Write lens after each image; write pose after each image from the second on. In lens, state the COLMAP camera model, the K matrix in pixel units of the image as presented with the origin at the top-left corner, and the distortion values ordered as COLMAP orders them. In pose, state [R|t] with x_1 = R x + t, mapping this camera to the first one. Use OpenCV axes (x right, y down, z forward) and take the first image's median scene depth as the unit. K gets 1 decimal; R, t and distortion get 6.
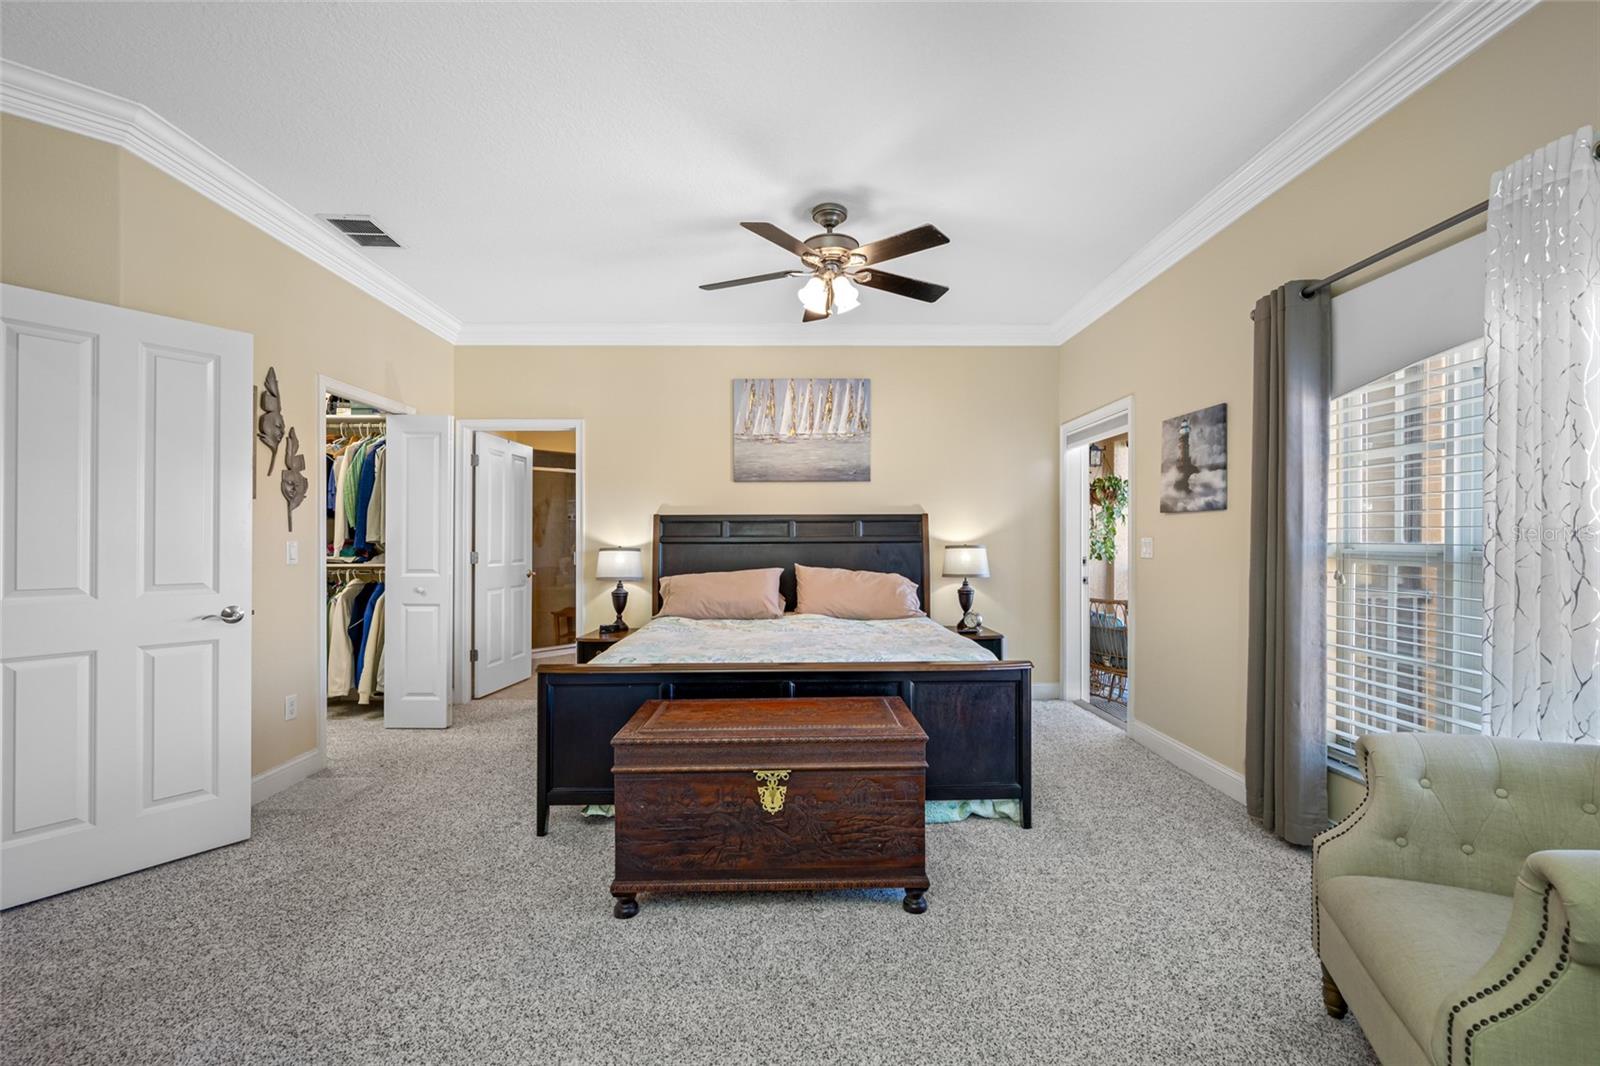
lens RADIAL K [[662.3, 0, 802.3], [0, 662.3, 540.6], [0, 0, 1]] dist [0.001557, -0.000258]
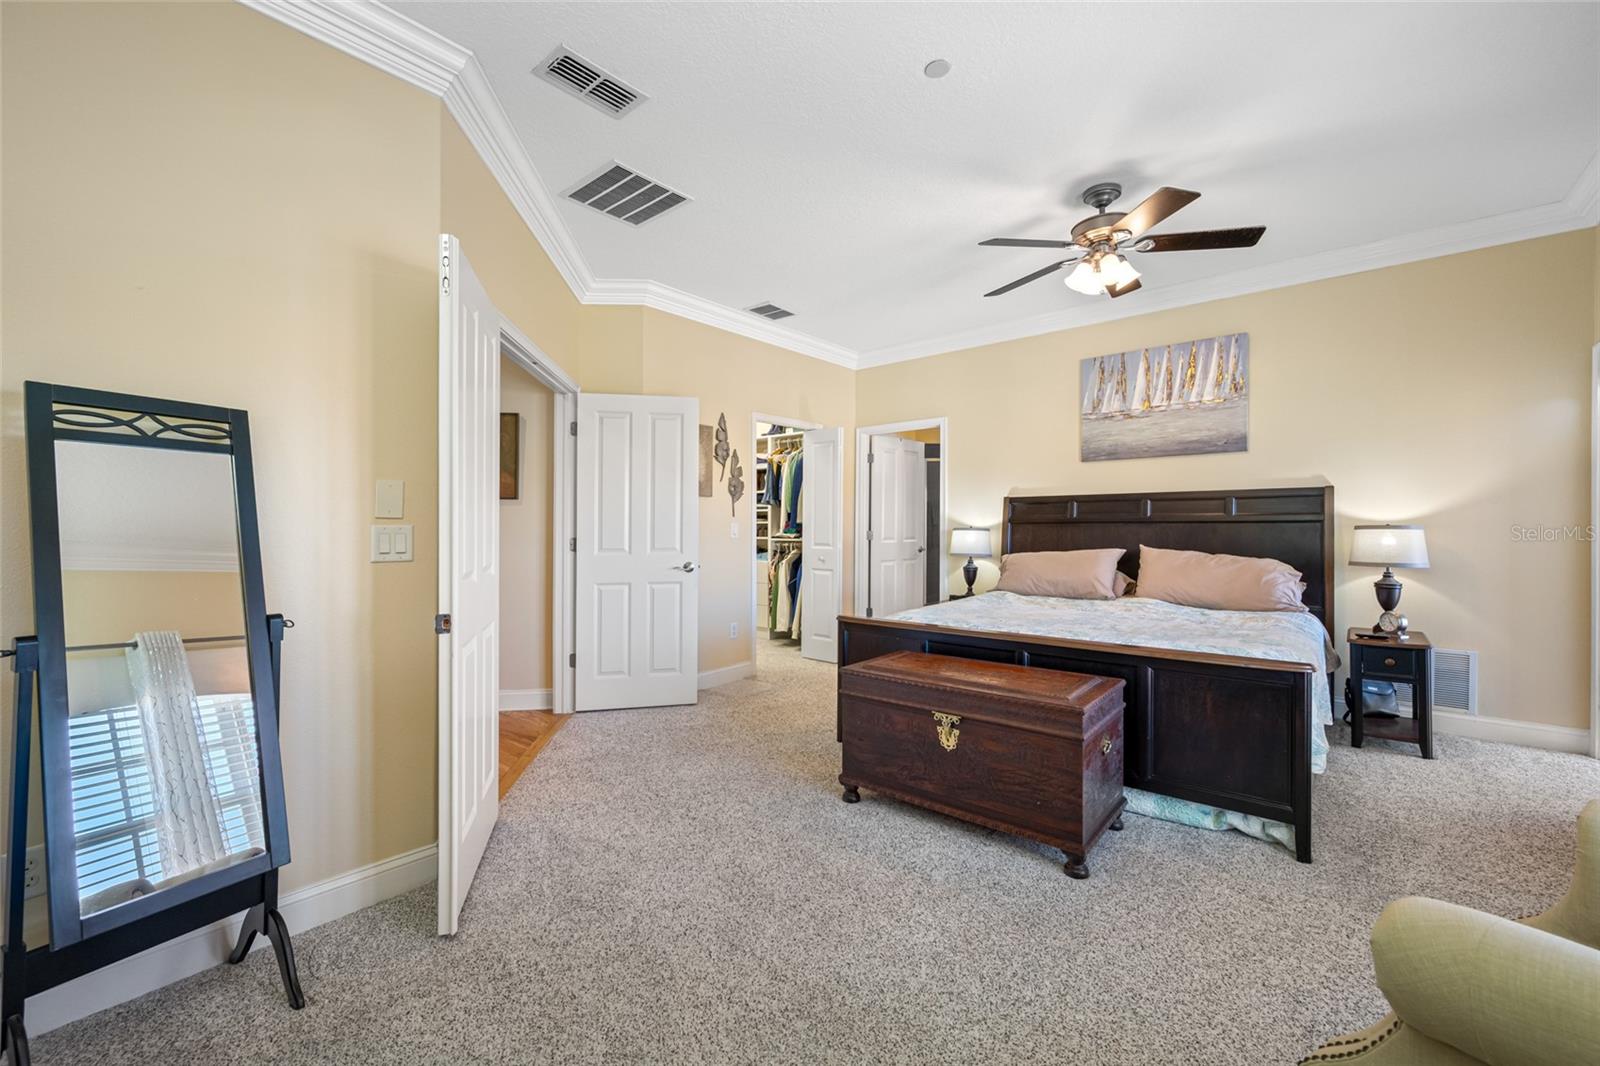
lens RADIAL K [[653.3, 0, 794.1], [0, 653.3, 516.2], [0, 0, 1]] dist [0.000312, -0.000113]
pose [[0.746402, -0.009453, -0.665429, 0.272763], [0.005543, 0.999953, -0.007989, -0.001600], [0.665473, 0.002275, 0.746419, -0.033621]]
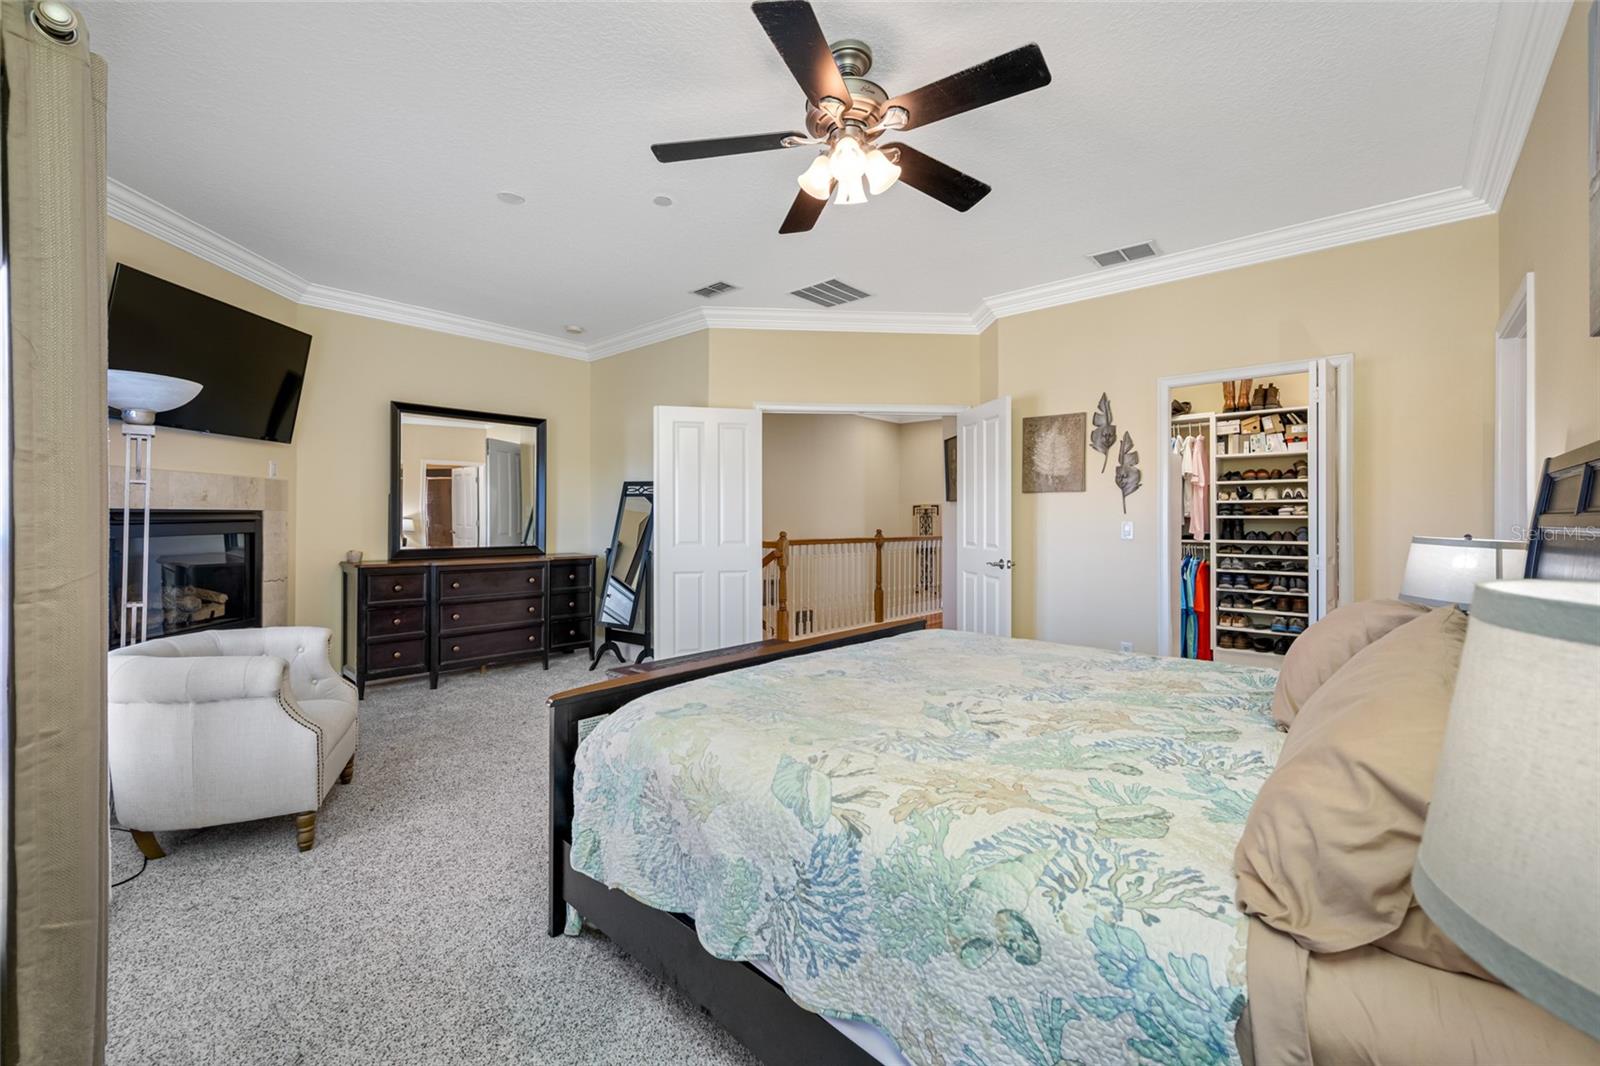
lens RADIAL K [[653.3, 0, 794.1], [0, 653.3, 516.2], [0, 0, 1]] dist [0.000312, -0.000113]
pose [[-0.686837, -0.001158, -0.726811, 0.463116], [0.001008, 0.999996, -0.002545, -0.004489], [0.726811, -0.002480, -0.686833, 1.110796]]
